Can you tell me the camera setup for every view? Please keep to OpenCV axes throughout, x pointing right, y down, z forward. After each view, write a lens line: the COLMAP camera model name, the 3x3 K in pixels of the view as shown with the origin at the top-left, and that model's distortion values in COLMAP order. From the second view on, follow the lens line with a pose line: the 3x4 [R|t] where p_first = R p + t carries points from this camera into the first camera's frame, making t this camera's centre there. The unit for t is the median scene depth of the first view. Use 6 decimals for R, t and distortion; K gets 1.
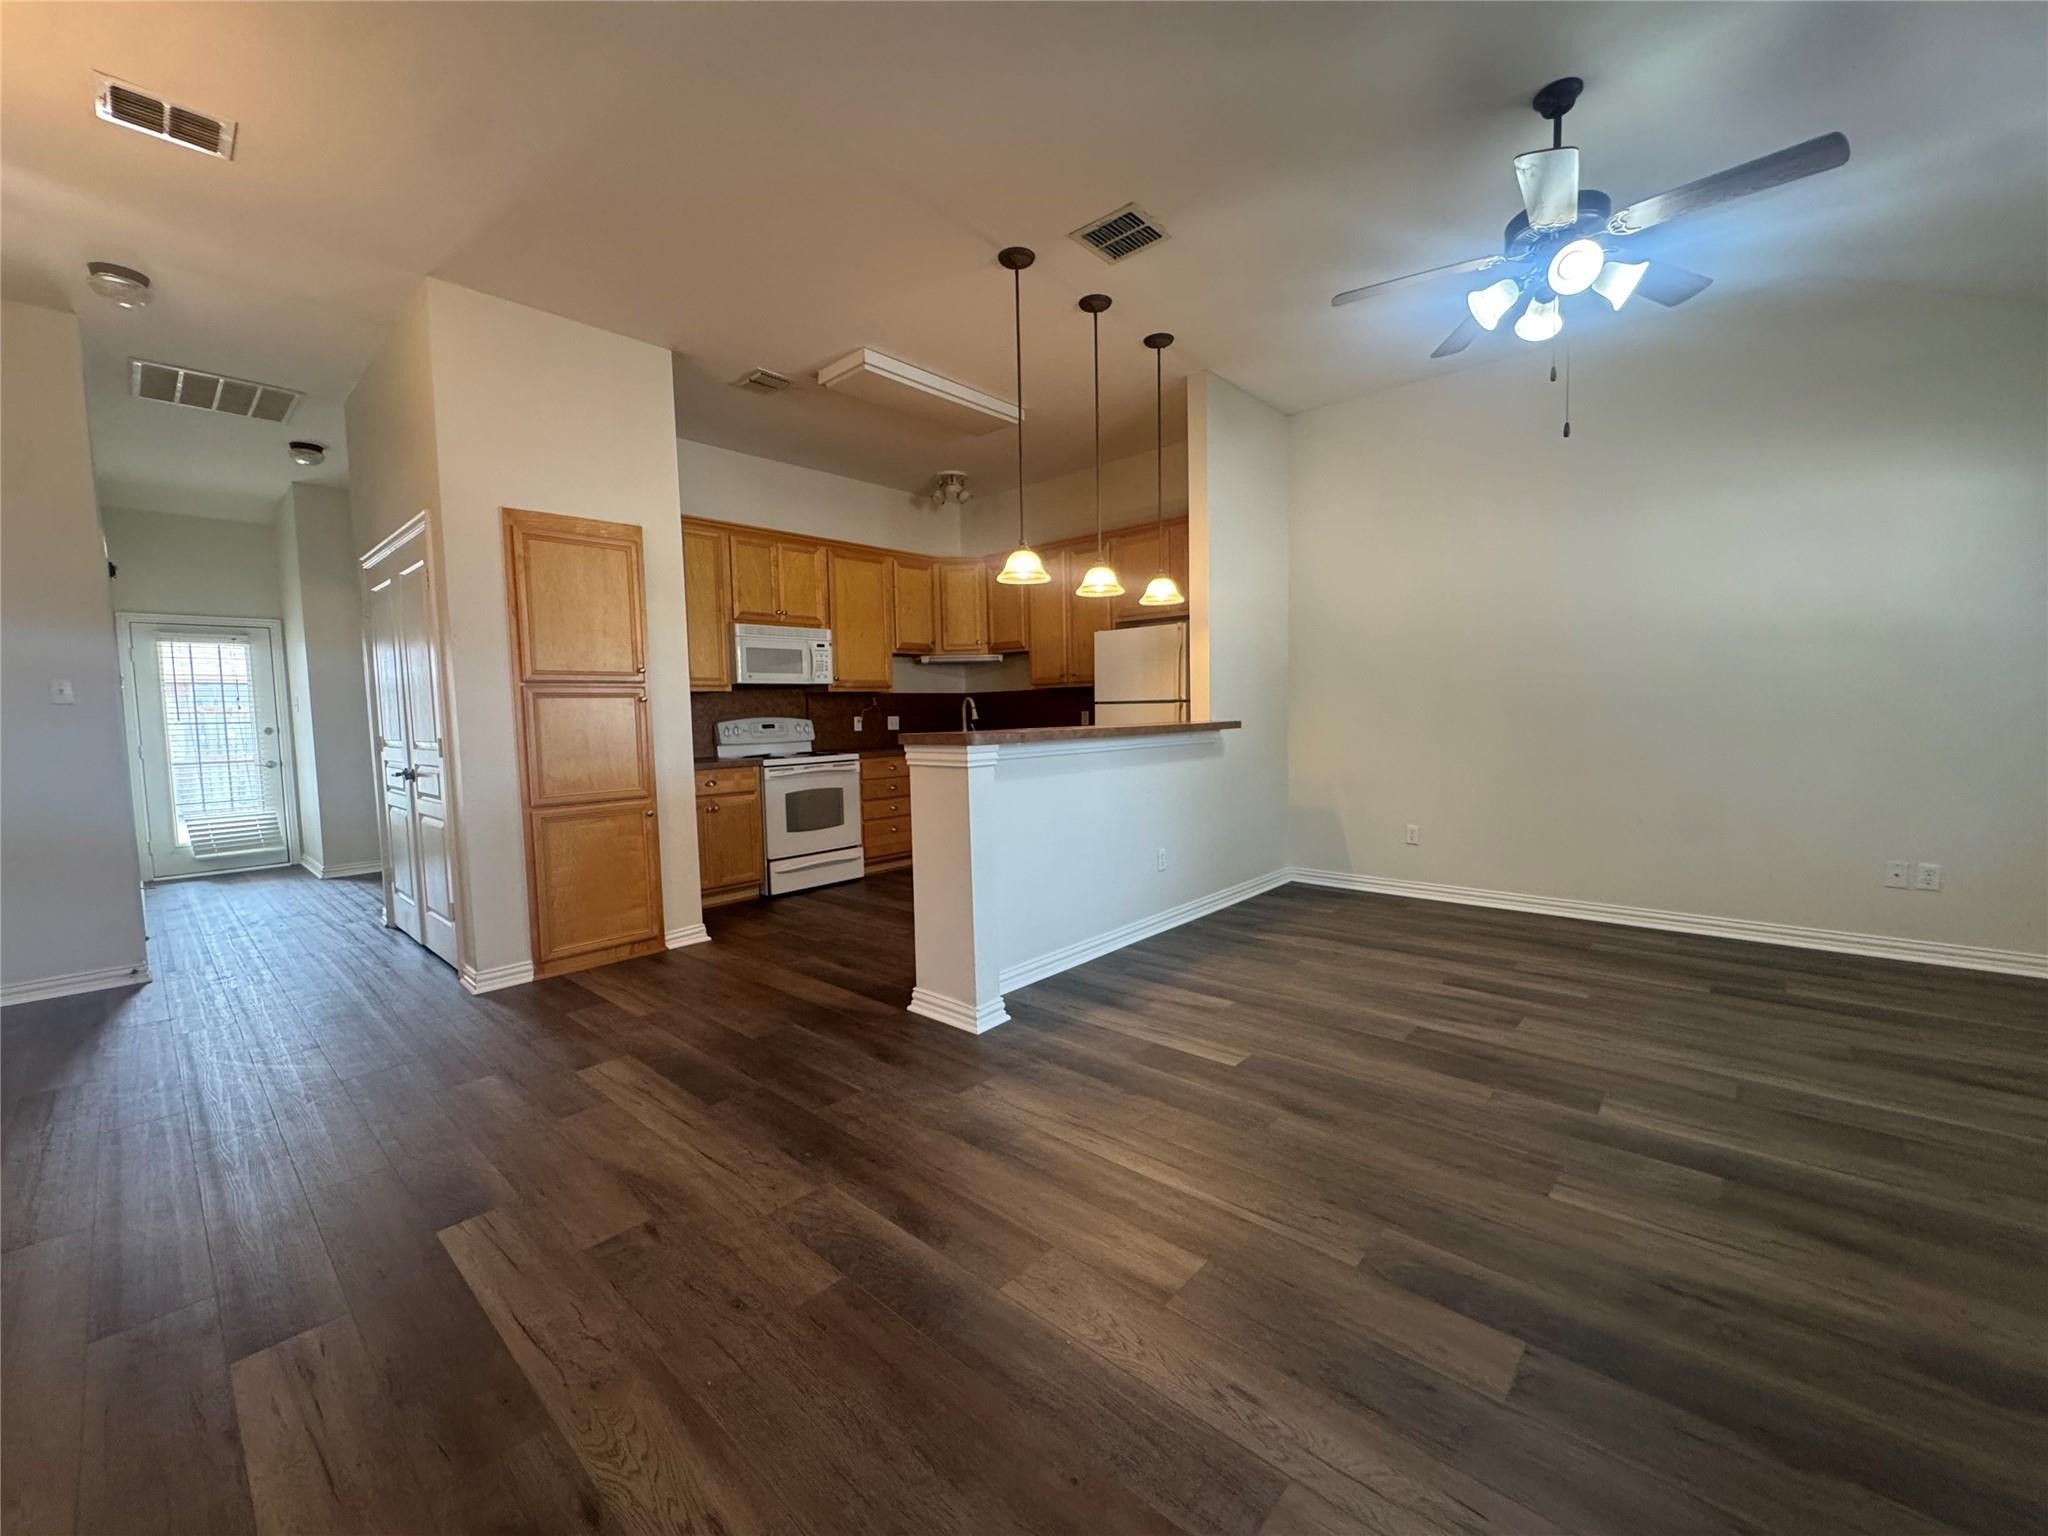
lens RADIAL K [[822.0, 0, 1022.4], [0, 822.0, 765.8], [0, 0, 1]] dist [-0.001618, -0.000295]
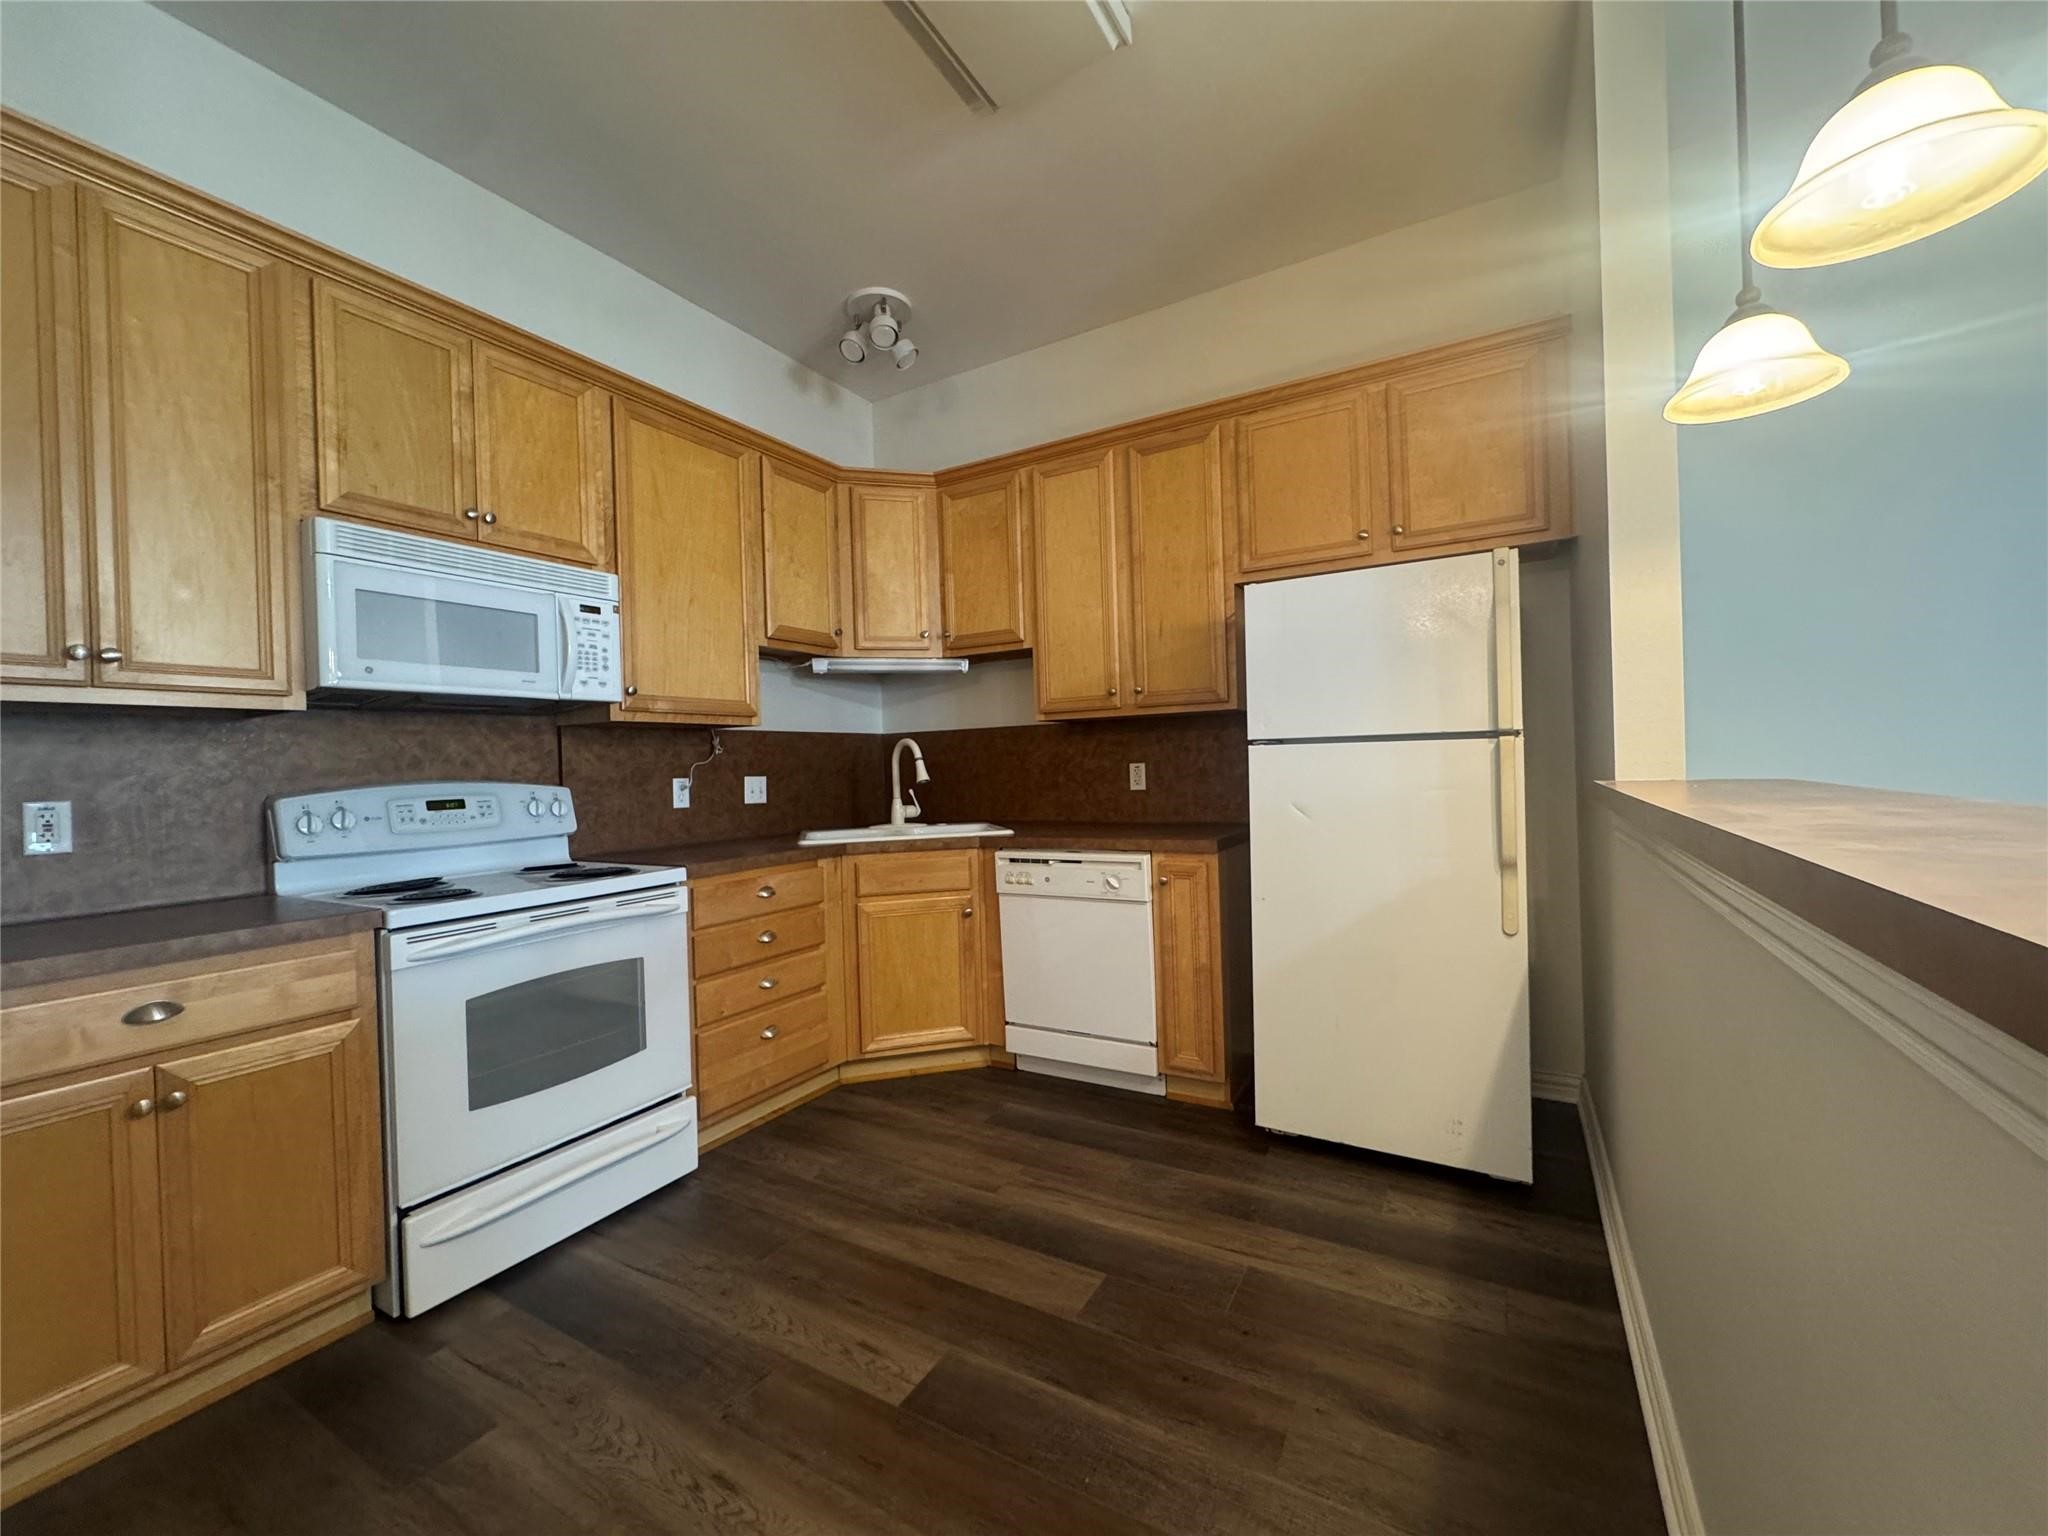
lens RADIAL K [[822.0, 0, 1022.4], [0, 822.0, 765.8], [0, 0, 1]] dist [-0.001618, -0.000295]
pose [[0.978700, -0.007159, 0.205173, -0.187963], [0.021649, 0.997419, -0.068464, -0.054135], [-0.204153, 0.071448, 0.976328, 0.890520]]
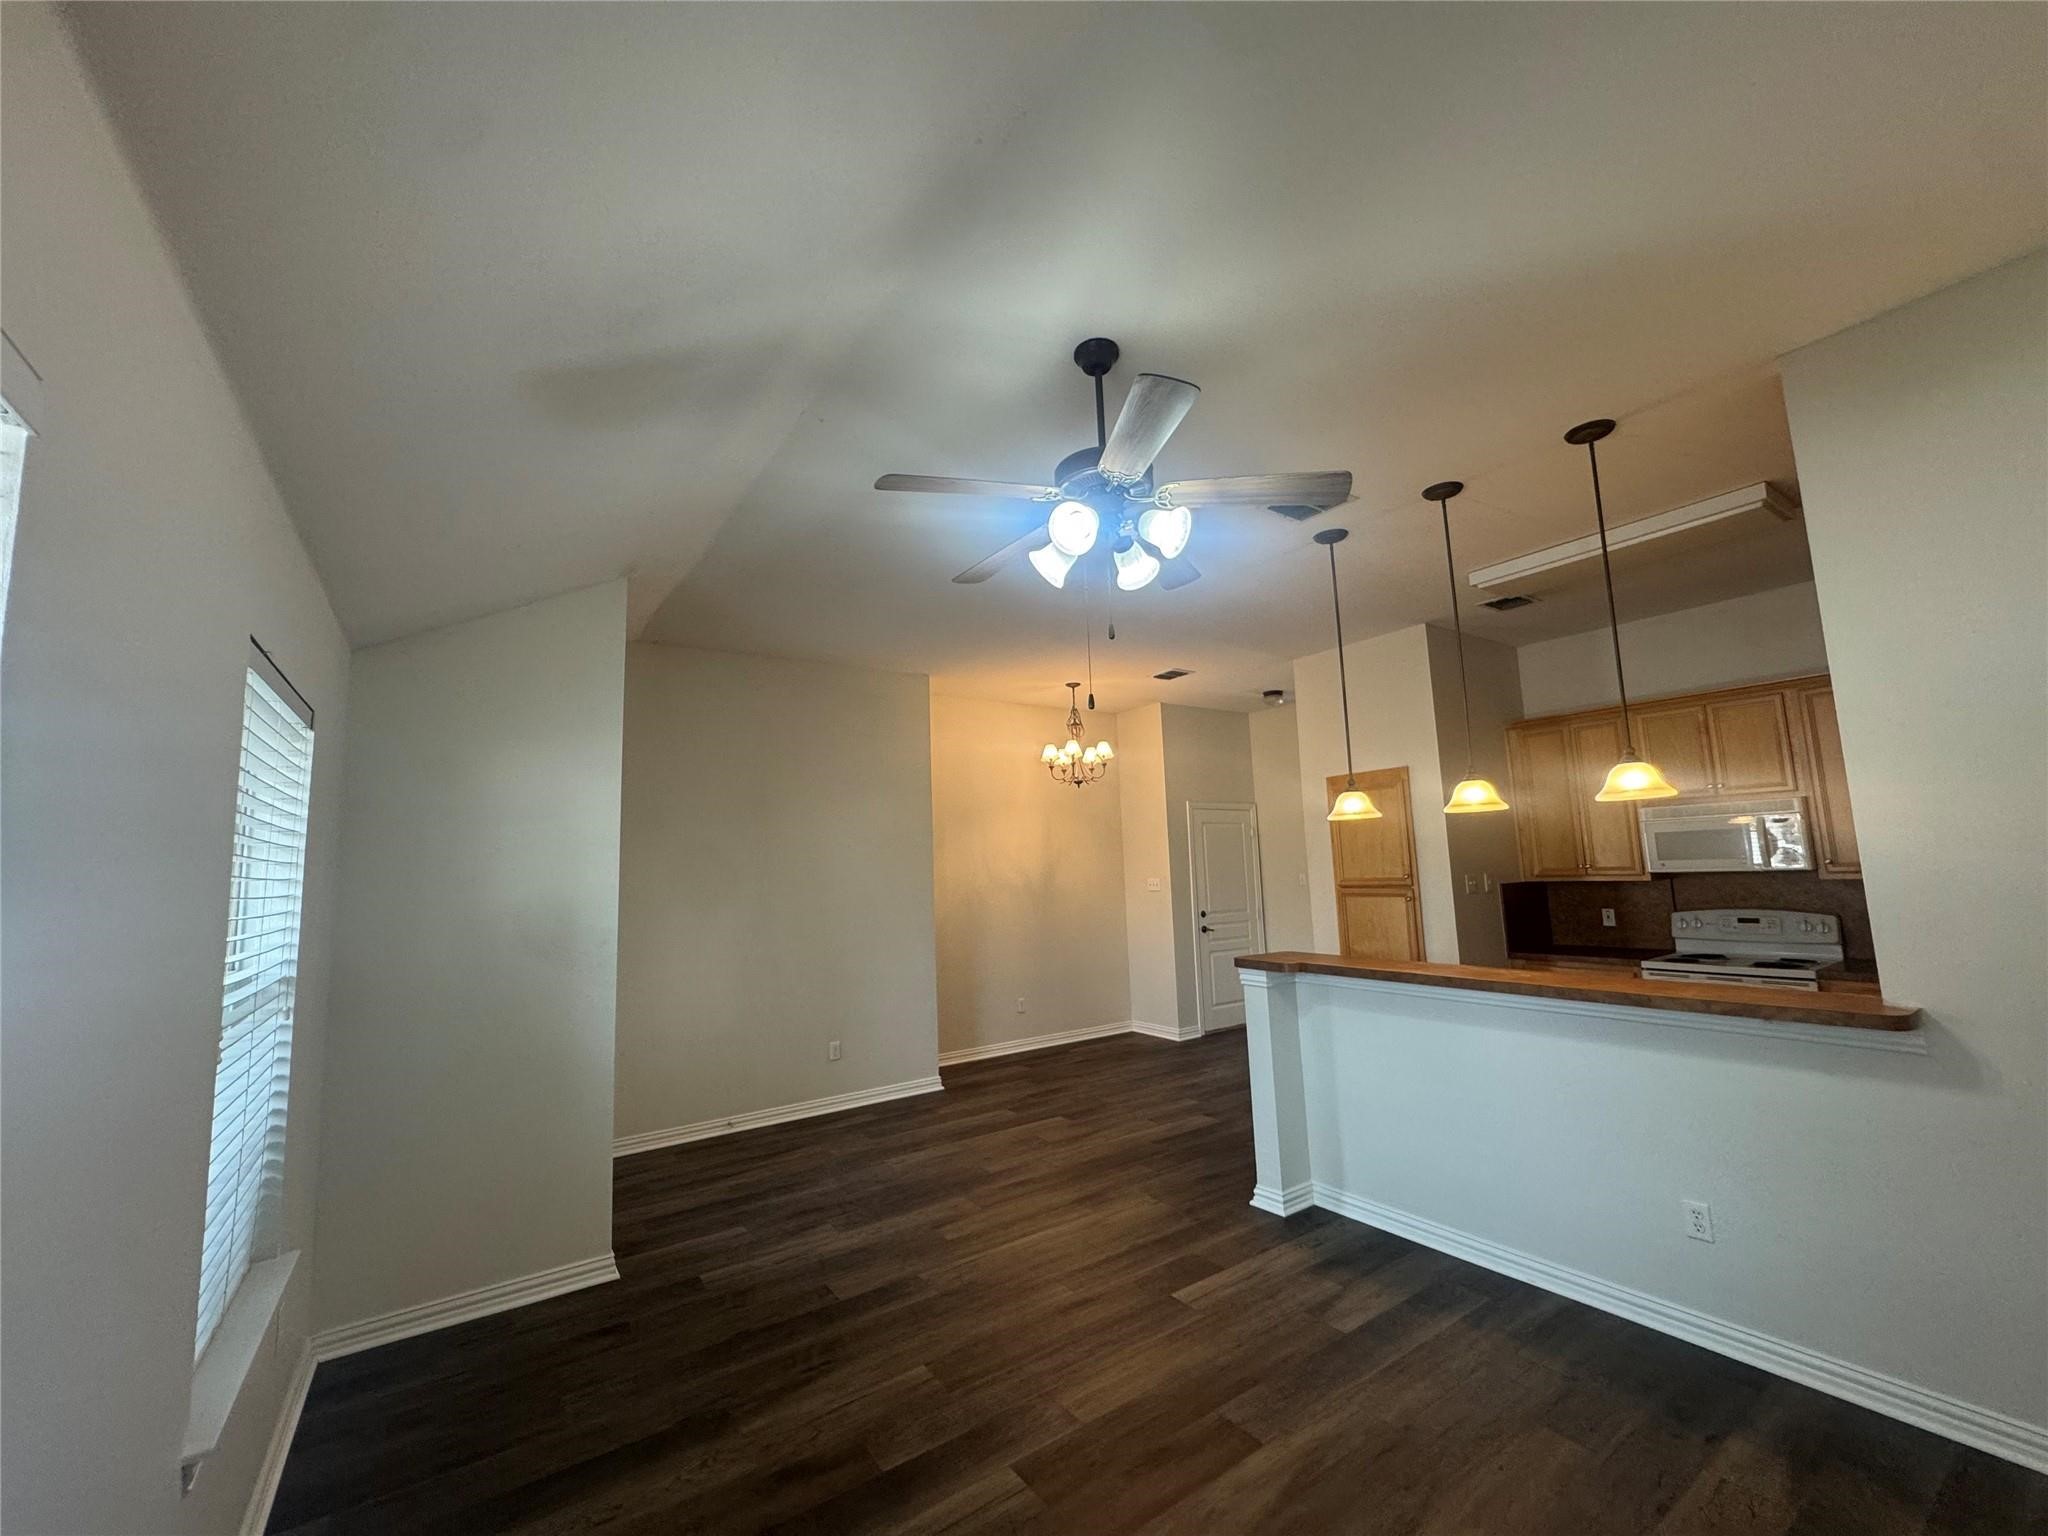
lens RADIAL K [[822.0, 0, 1022.4], [0, 822.0, 765.8], [0, 0, 1]] dist [-0.001618, -0.000295]
pose [[-0.237164, -0.090471, -0.967248, 1.074219], [-0.024644, 0.995894, -0.087108, -0.181466], [0.971157, 0.003178, -0.238420, 0.796948]]
